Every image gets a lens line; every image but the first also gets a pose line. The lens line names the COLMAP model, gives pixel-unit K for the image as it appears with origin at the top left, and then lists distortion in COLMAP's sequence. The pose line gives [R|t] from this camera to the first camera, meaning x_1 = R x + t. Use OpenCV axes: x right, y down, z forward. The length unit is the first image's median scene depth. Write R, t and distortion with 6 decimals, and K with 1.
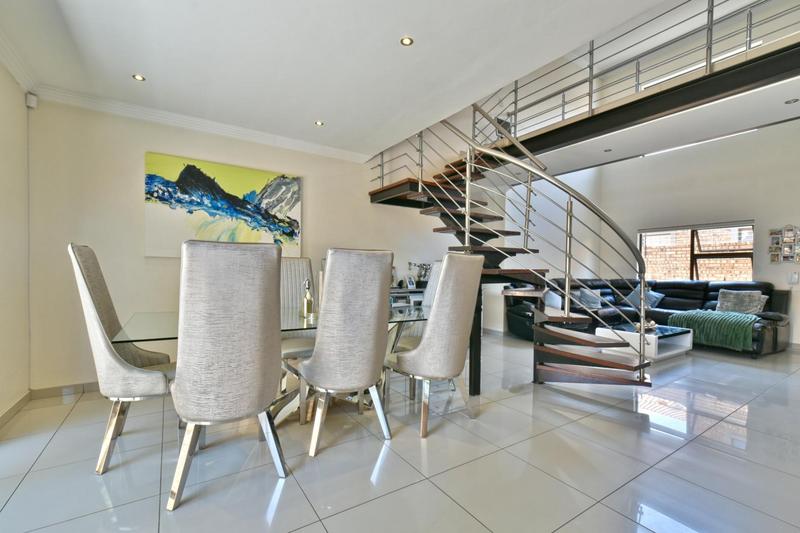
lens RADIAL K [[350.8, 0, 400.5], [0, 350.8, 276.1], [0, 0, 1]] dist [0.001699, 0.000848]
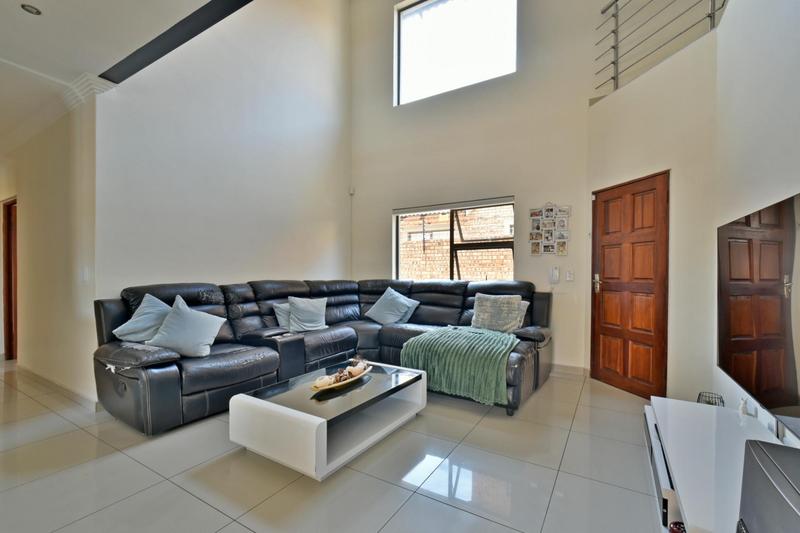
lens RADIAL K [[350.8, 0, 400.5], [0, 350.8, 276.1], [0, 0, 1]] dist [0.001699, 0.000848]
pose [[0.904763, -0.012891, 0.425721, 0.450825], [0.013881, 0.999903, 0.000777, 0.001694], [-0.425689, 0.005206, 0.904854, 0.415981]]
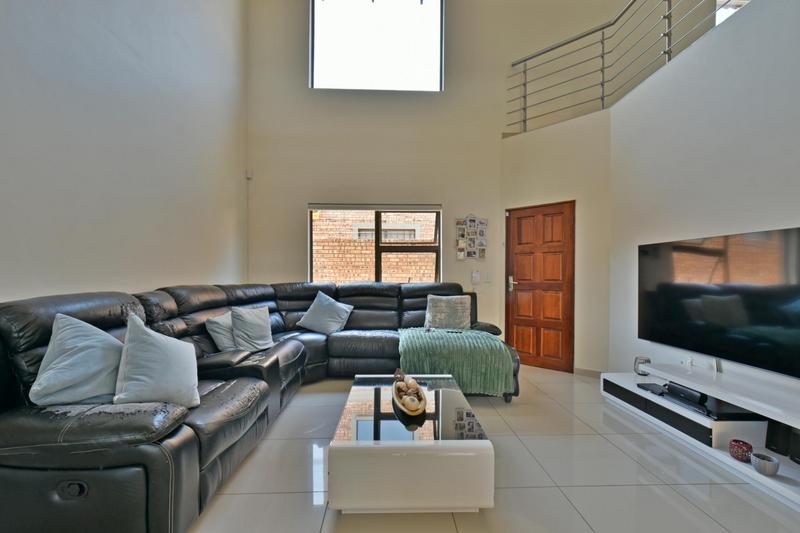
lens RADIAL K [[350.8, 0, 400.5], [0, 350.8, 276.1], [0, 0, 1]] dist [0.001699, 0.000848]
pose [[0.517895, -0.011562, 0.855366, 0.263080], [0.013757, 0.999892, 0.005187, -0.004053], [-0.855333, 0.009081, 0.517999, 0.626217]]
